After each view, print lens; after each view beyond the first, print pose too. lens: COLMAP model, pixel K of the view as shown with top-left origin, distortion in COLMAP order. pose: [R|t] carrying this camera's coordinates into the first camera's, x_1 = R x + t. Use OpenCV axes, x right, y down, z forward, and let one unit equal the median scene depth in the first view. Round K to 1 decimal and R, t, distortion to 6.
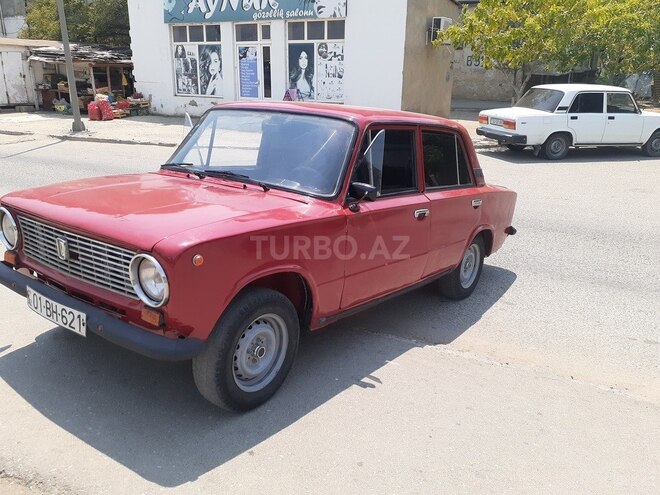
lens RADIAL K [[585.5, 0, 331.0], [0, 585.5, 237.0], [0, 0, 1]] dist [0.108649, -0.180286]
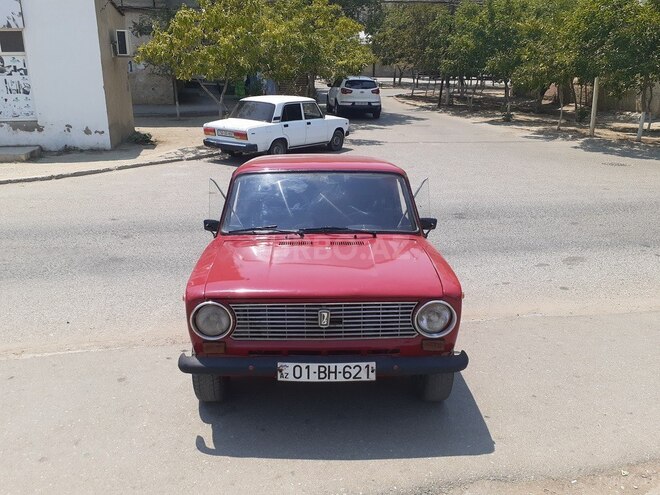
lens RADIAL K [[585.5, 0, 331.0], [0, 585.5, 237.0], [0, 0, 1]] dist [0.108649, -0.180286]
pose [[0.775331, -0.190823, 0.602037, -0.139582], [0.180715, 0.980436, 0.078027, -0.028610], [-0.605148, 0.048300, 0.794646, 0.007070]]
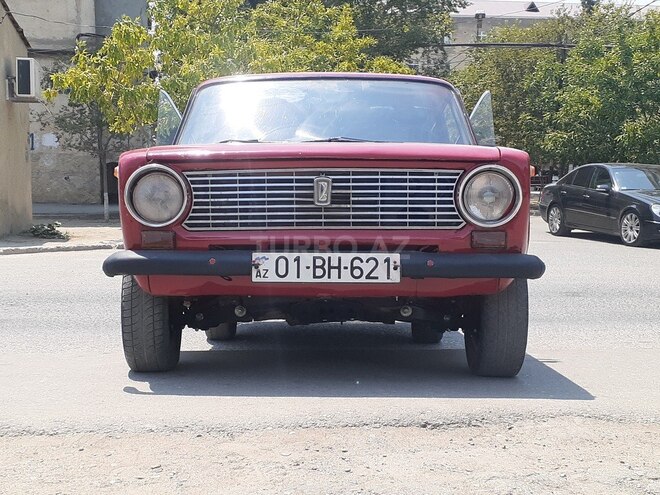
lens RADIAL K [[1049.7, 0, 330.0], [0, 1049.7, 247.5], [0, 0, 1]] dist [0.173394, -0.074187]
pose [[0.797355, -0.044505, 0.601867, -0.162081], [0.176073, 0.971046, -0.161458, 0.040219], [-0.577255, 0.234712, 0.782105, -0.010791]]
